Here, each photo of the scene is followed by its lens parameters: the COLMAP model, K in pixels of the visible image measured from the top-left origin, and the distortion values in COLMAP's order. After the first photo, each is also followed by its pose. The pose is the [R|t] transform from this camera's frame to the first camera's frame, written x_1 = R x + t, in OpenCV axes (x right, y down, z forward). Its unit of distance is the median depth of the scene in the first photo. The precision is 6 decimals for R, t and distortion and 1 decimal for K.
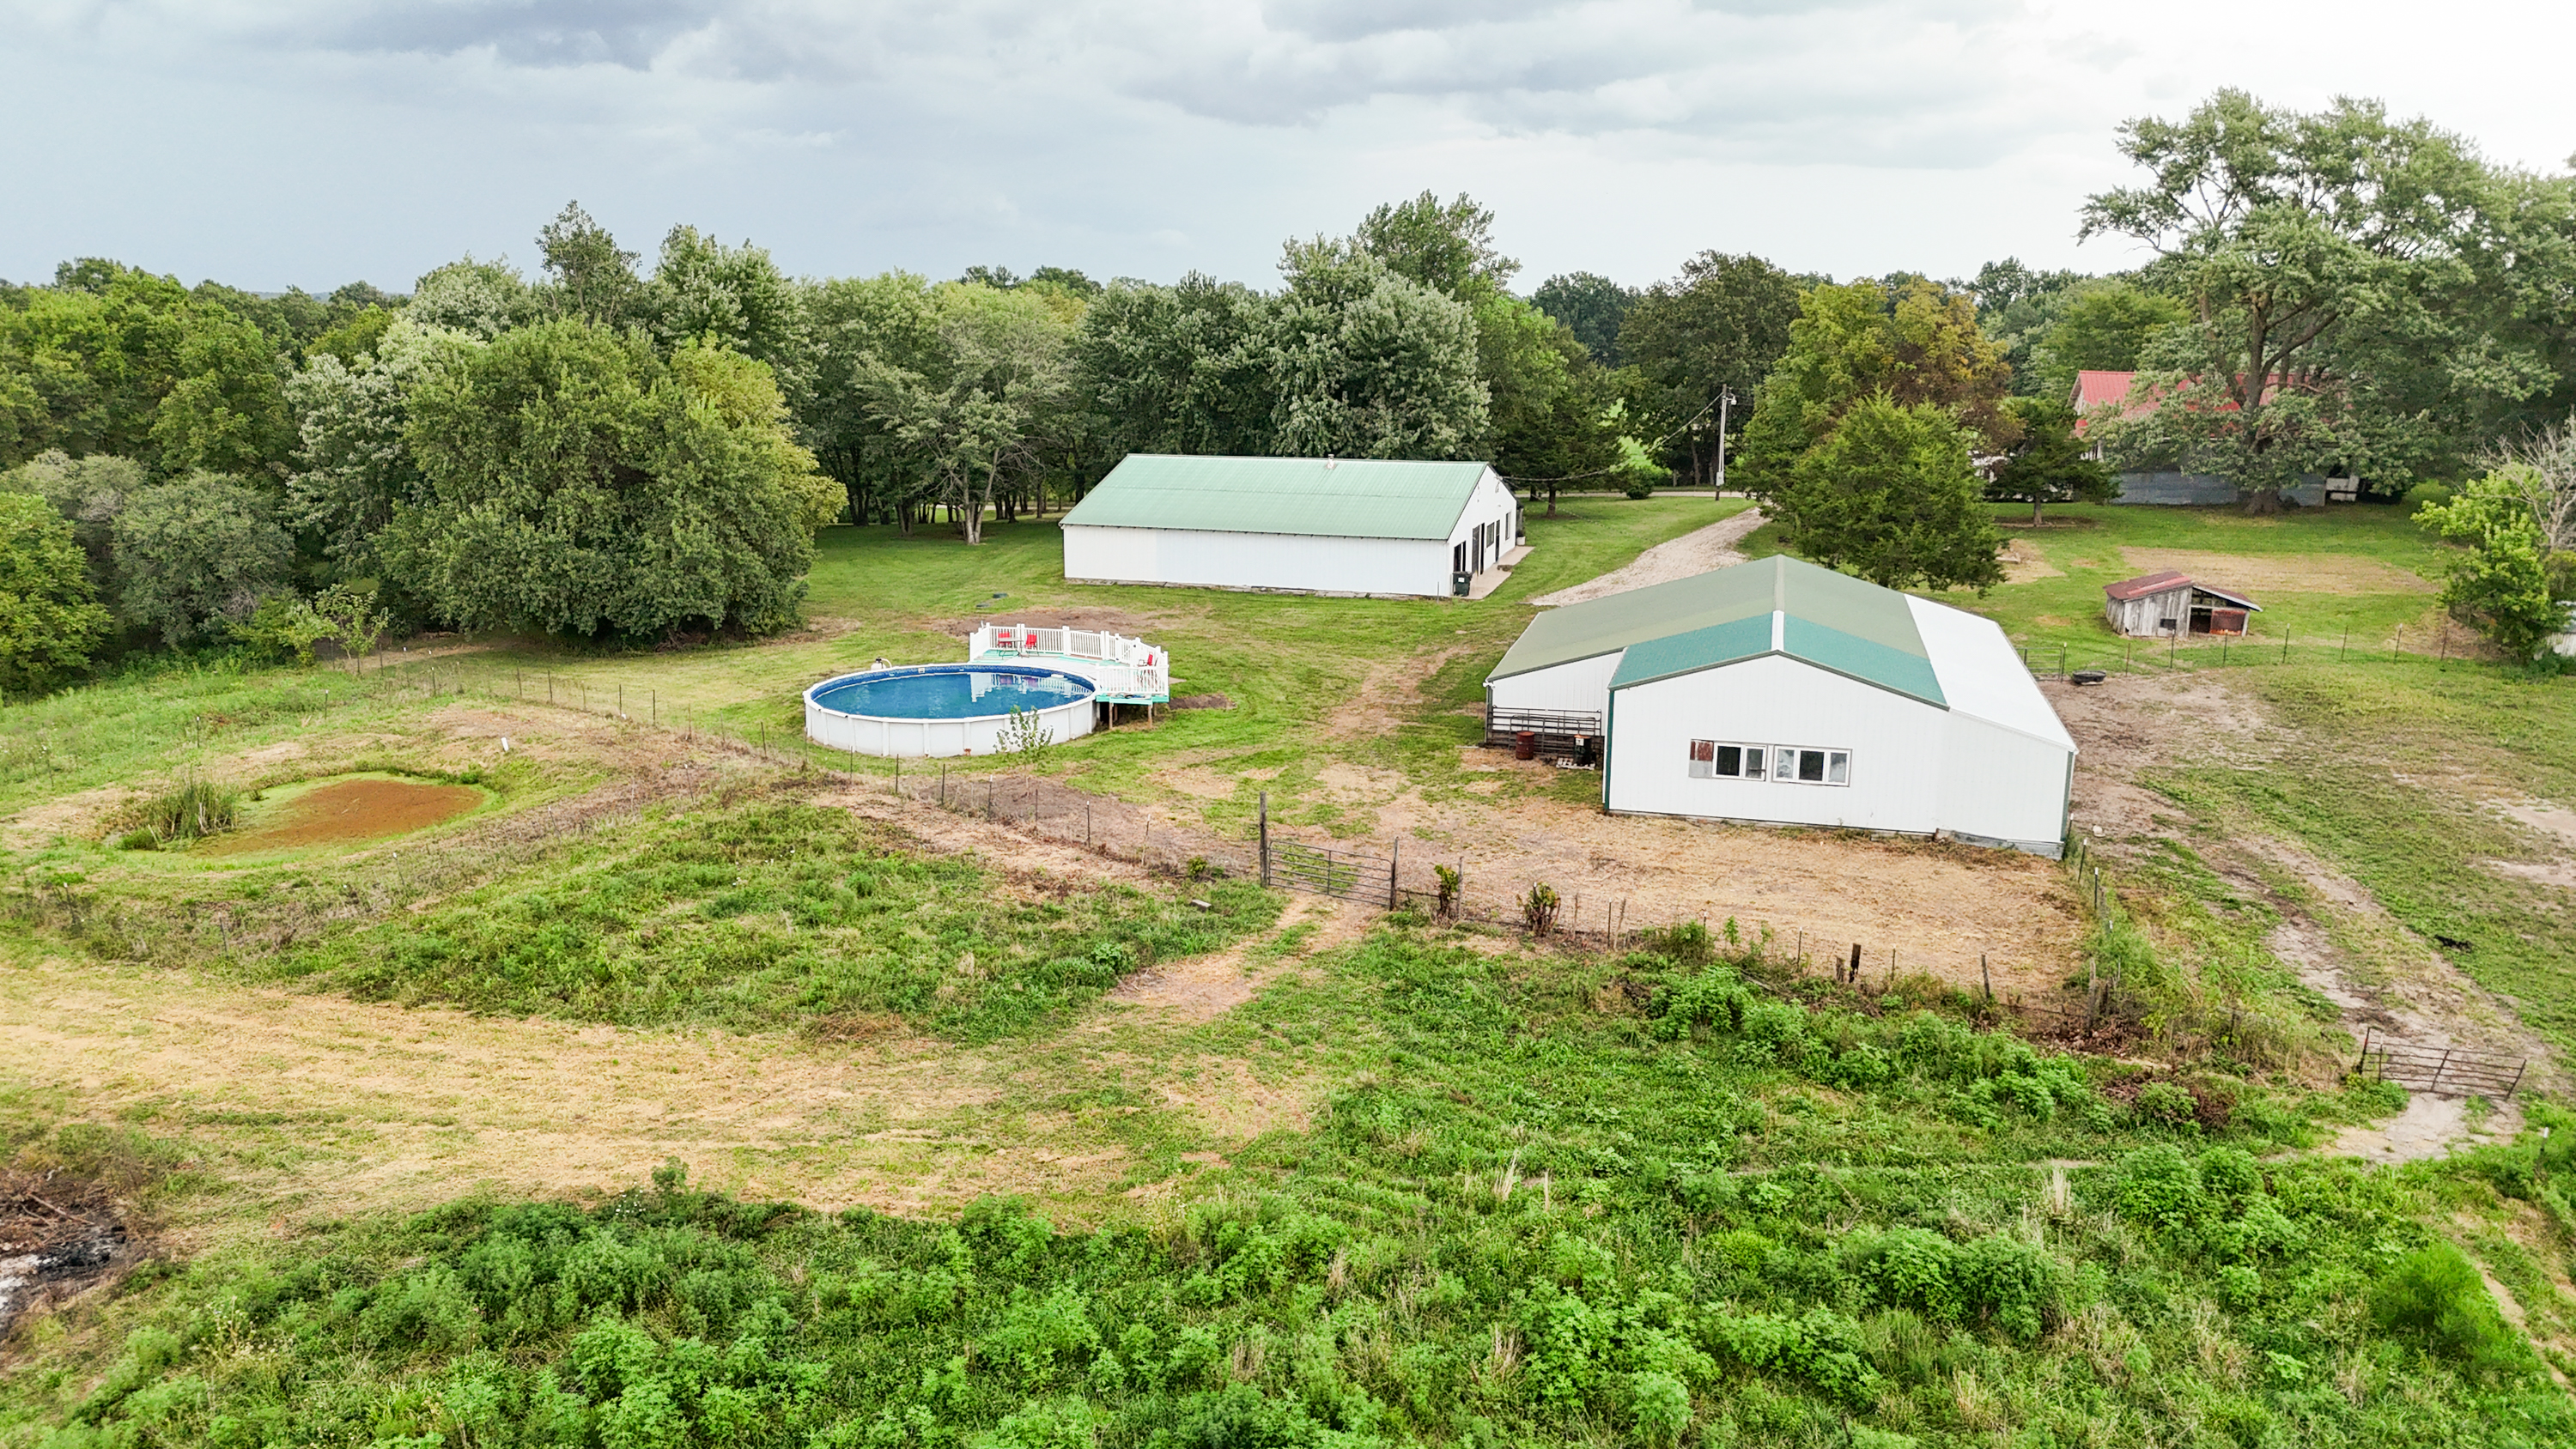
lens RADIAL K [[1897.0, 0, 1288.0], [0, 1897.0, 724.5], [0, 0, 1]] dist [0.072567, -0.075394]
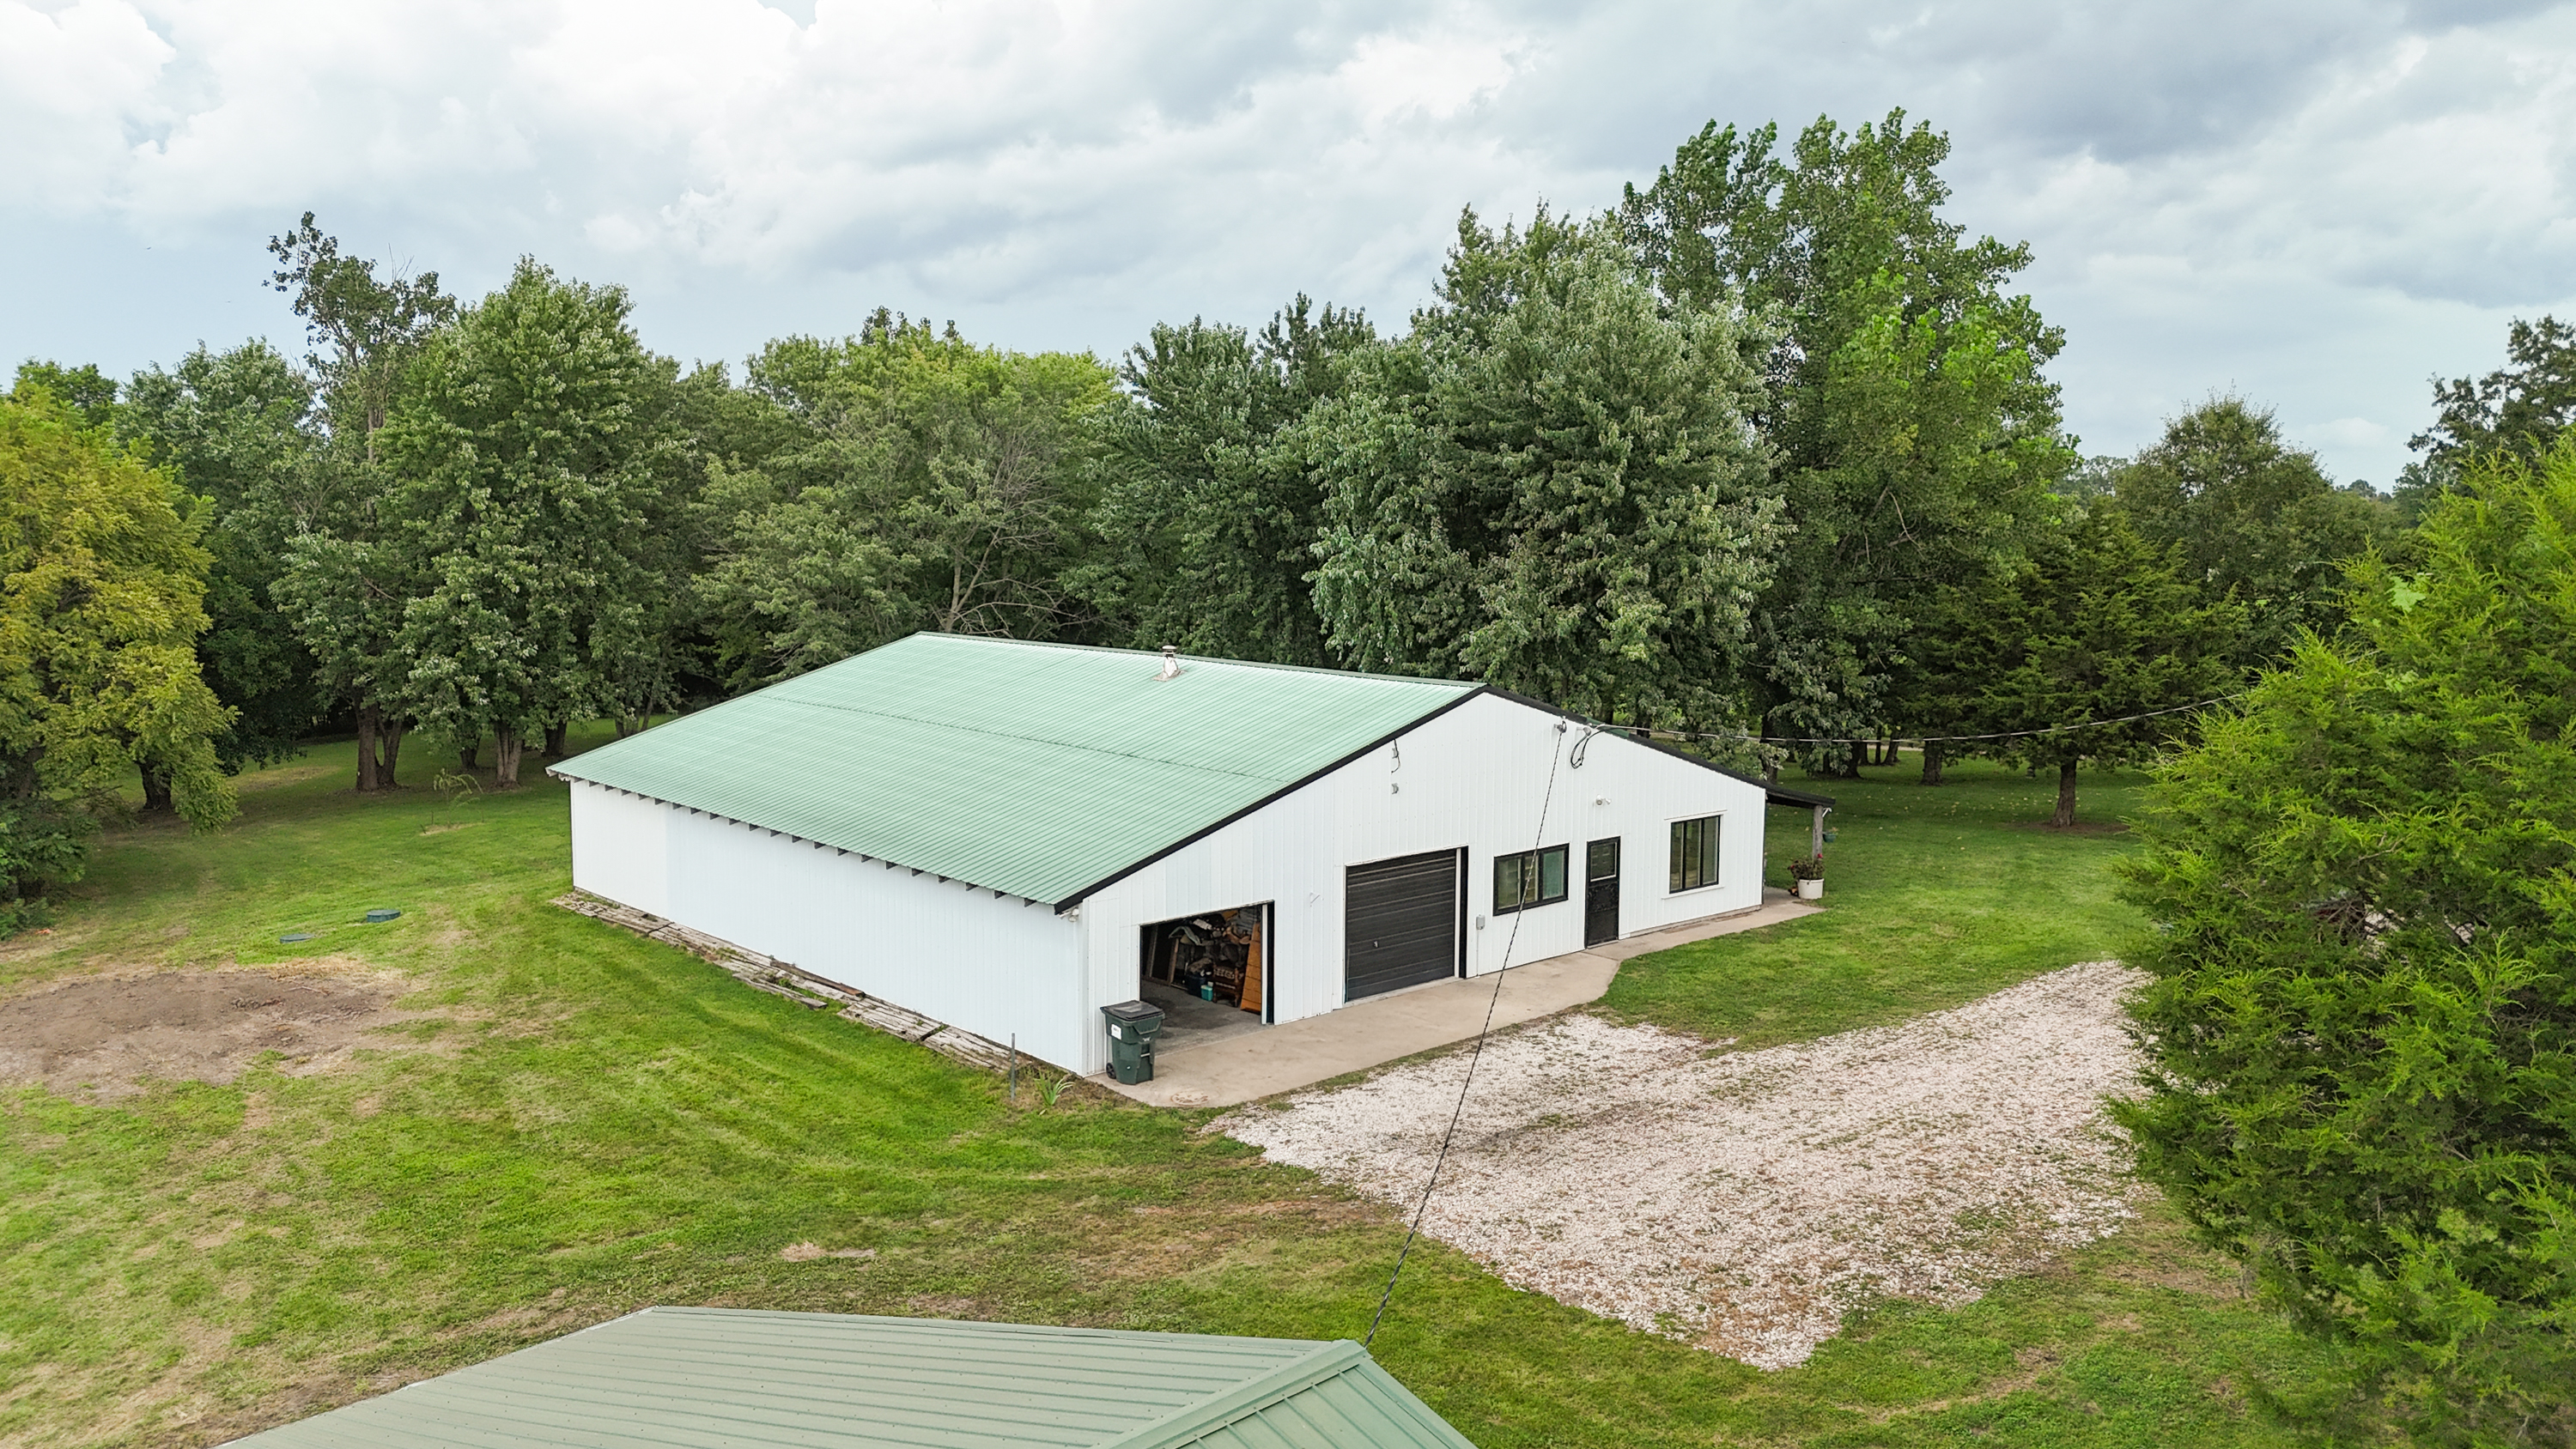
lens RADIAL K [[1909.3, 0, 1300.3], [0, 1909.3, 775.9], [0, 0, 1]] dist [0.053517, 0.000419]
pose [[0.856650, 0.069912, -0.511139, 0.284695], [-0.111592, 0.992430, -0.051283, -0.104768], [0.503684, 0.100971, 0.857967, 0.722234]]
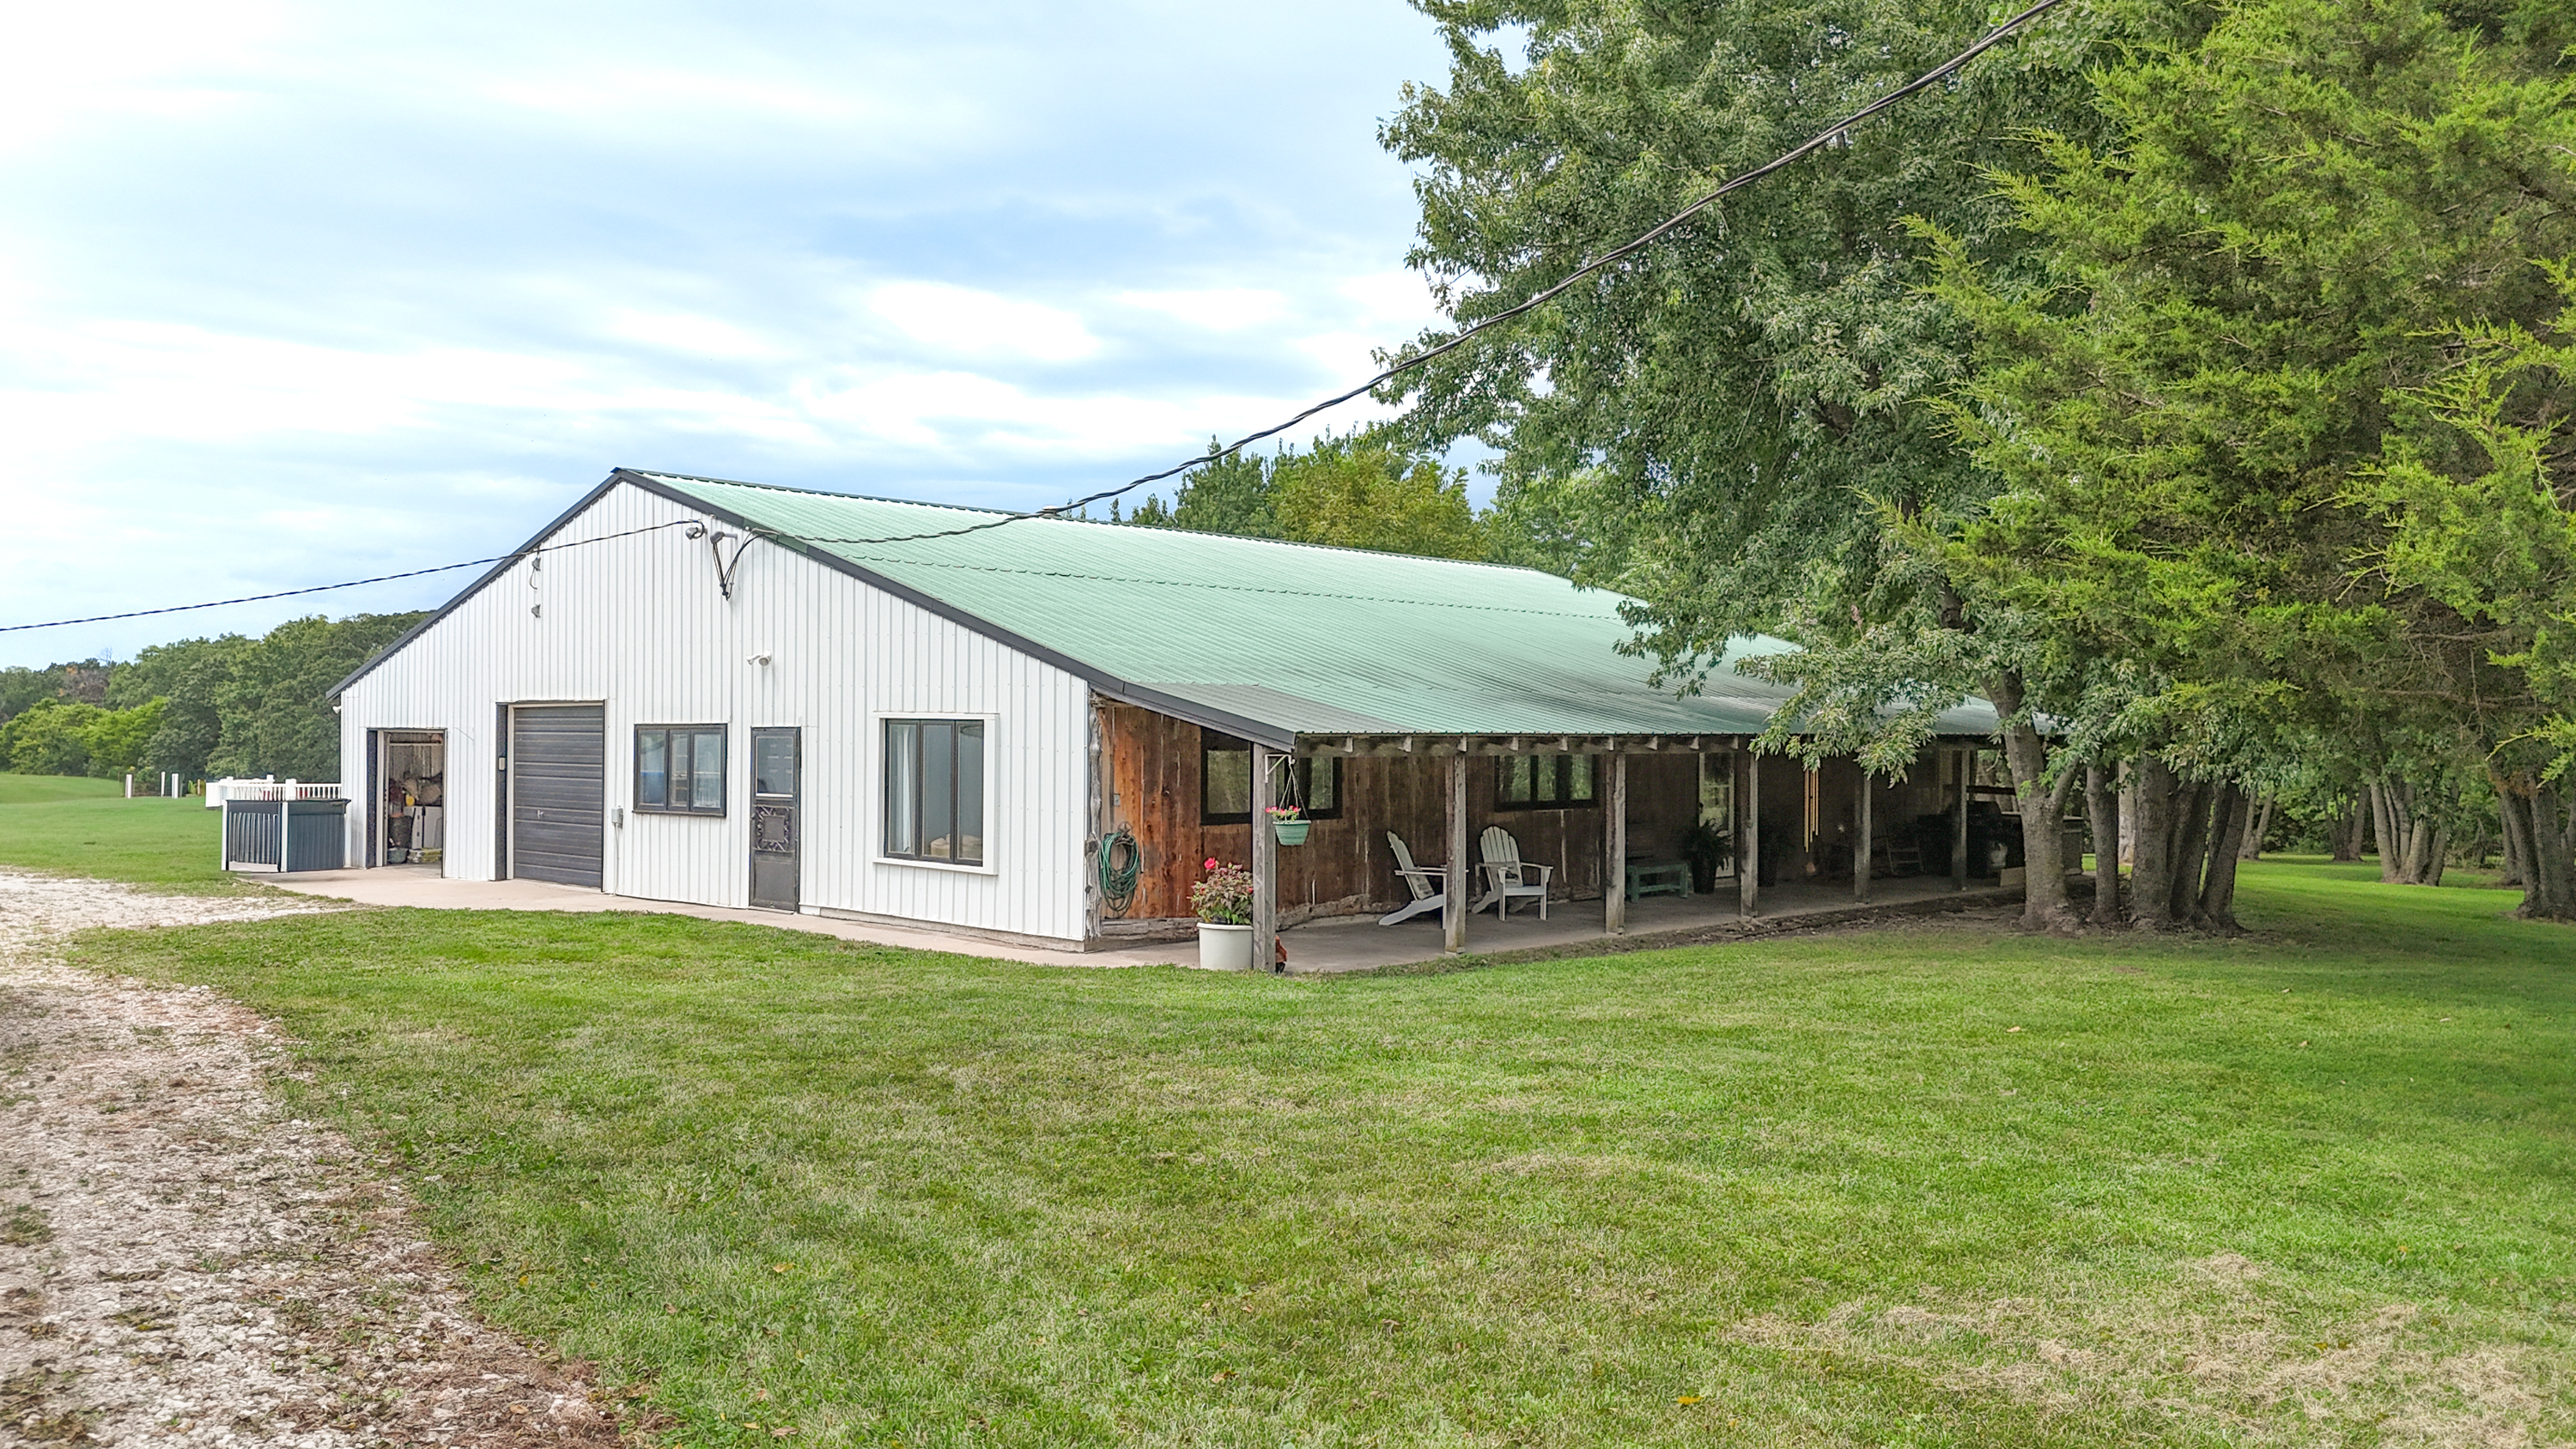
lens RADIAL K [[1897.0, 0, 1288.0], [0, 1897.0, 724.5], [0, 0, 1]] dist [0.072567, -0.075394]
pose [[-0.443374, 0.009288, -0.896289, 0.317934], [-0.187630, 0.976831, 0.102940, -0.157998], [0.876478, 0.213812, -0.431359, 1.283195]]
